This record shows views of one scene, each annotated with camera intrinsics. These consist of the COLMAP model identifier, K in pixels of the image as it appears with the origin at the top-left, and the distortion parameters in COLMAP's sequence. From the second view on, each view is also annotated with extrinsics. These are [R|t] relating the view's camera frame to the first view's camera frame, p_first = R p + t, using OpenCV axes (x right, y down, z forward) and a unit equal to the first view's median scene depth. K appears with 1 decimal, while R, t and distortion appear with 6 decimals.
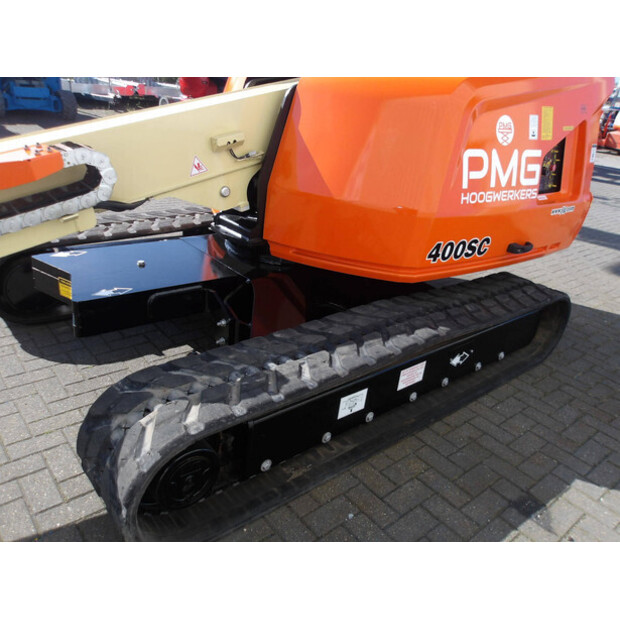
lens RADIAL K [[509.7, 0, 305.4], [0, 509.7, 310.6], [0, 0, 1]] dist [-0.001681, 0.005350]
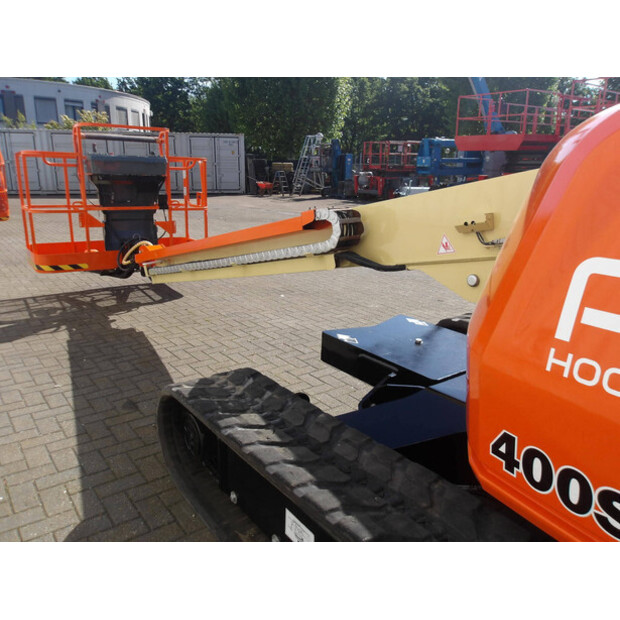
lens RADIAL K [[509.7, 0, 309.5], [0, 509.7, 305.5], [0, 0, 1]] dist [-0.001681, 0.005350]
pose [[-0.046711, 0.155943, -0.986661, 0.685724], [-0.439029, 0.884020, 0.160505, -0.220560], [0.897258, 0.440671, 0.027170, 0.715097]]
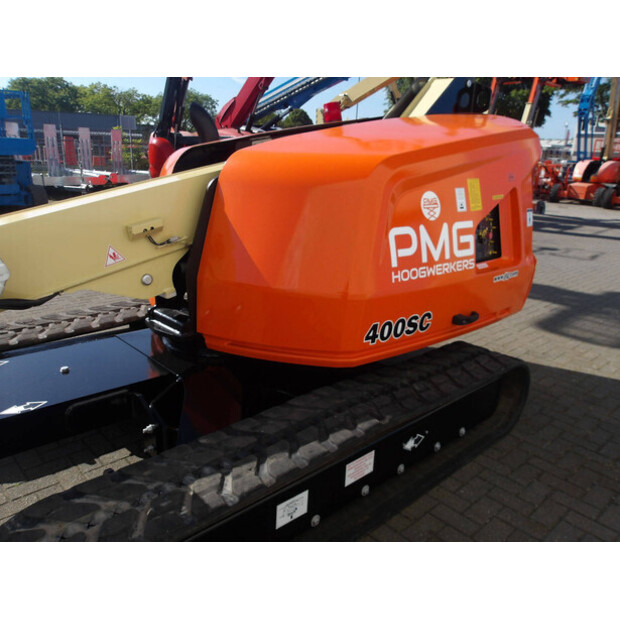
lens RADIAL K [[509.7, 0, 308.3], [0, 509.7, 309.6], [0, 0, 1]] dist [-0.001681, 0.005350]
pose [[0.996552, -0.078662, 0.026390, 0.106412], [0.081394, 0.988558, -0.126996, -0.044487], [-0.016098, 0.128706, 0.991552, 0.042370]]
